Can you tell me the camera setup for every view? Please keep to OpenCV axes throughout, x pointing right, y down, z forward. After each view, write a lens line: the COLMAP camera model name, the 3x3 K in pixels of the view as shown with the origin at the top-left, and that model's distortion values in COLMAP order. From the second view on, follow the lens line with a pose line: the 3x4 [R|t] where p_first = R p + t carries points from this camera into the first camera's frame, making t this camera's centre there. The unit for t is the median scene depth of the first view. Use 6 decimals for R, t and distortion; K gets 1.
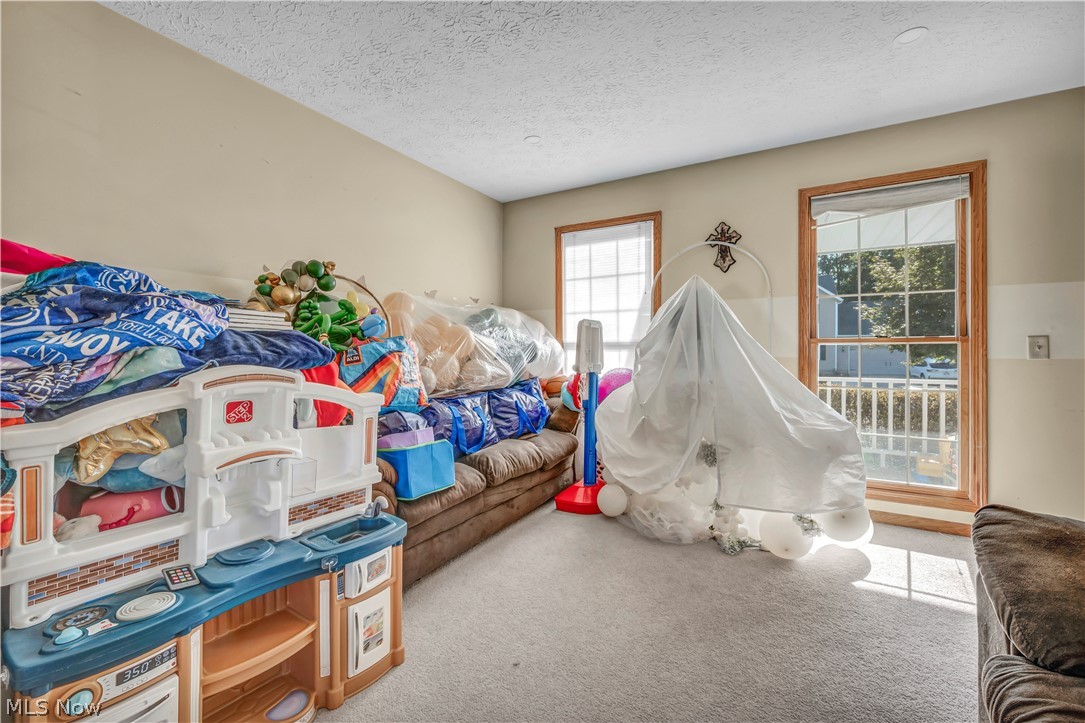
lens RADIAL K [[437.4, 0, 541.9], [0, 437.4, 355.0], [0, 0, 1]] dist [-0.006157, -0.000153]
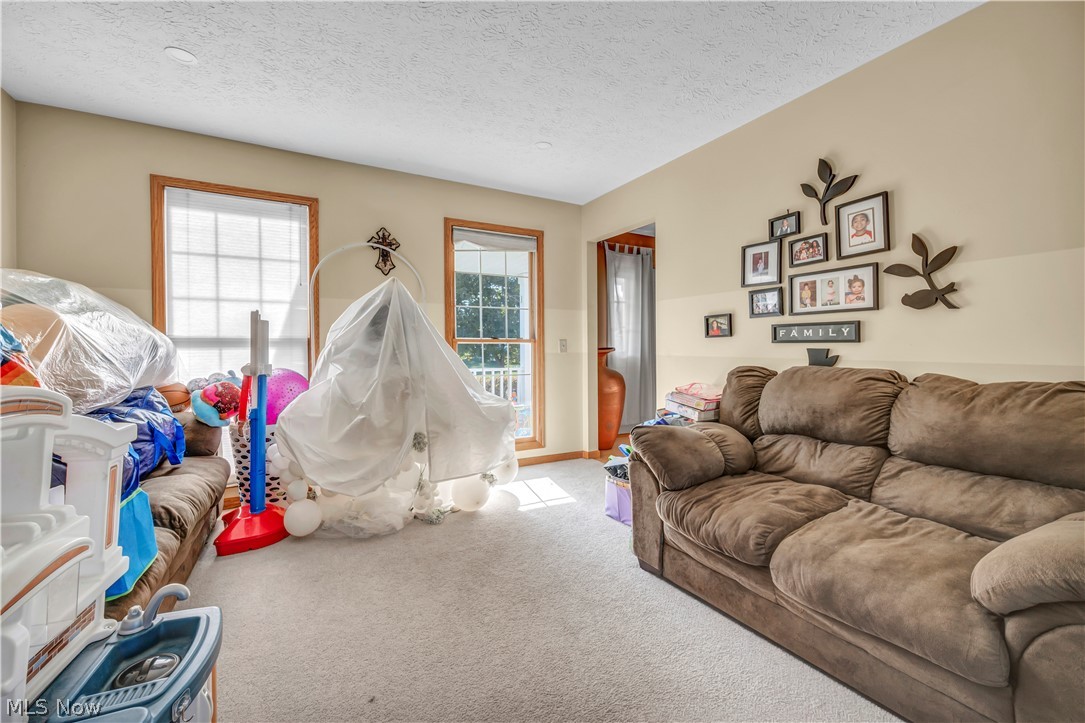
lens RADIAL K [[437.4, 0, 544.5], [0, 437.4, 354.8], [0, 0, 1]] dist [-0.006157, -0.000153]
pose [[0.521710, -0.014090, 0.853006, -0.341416], [0.009365, 0.999898, 0.010788, -0.001940], [-0.853071, 0.002360, 0.521789, 0.125833]]
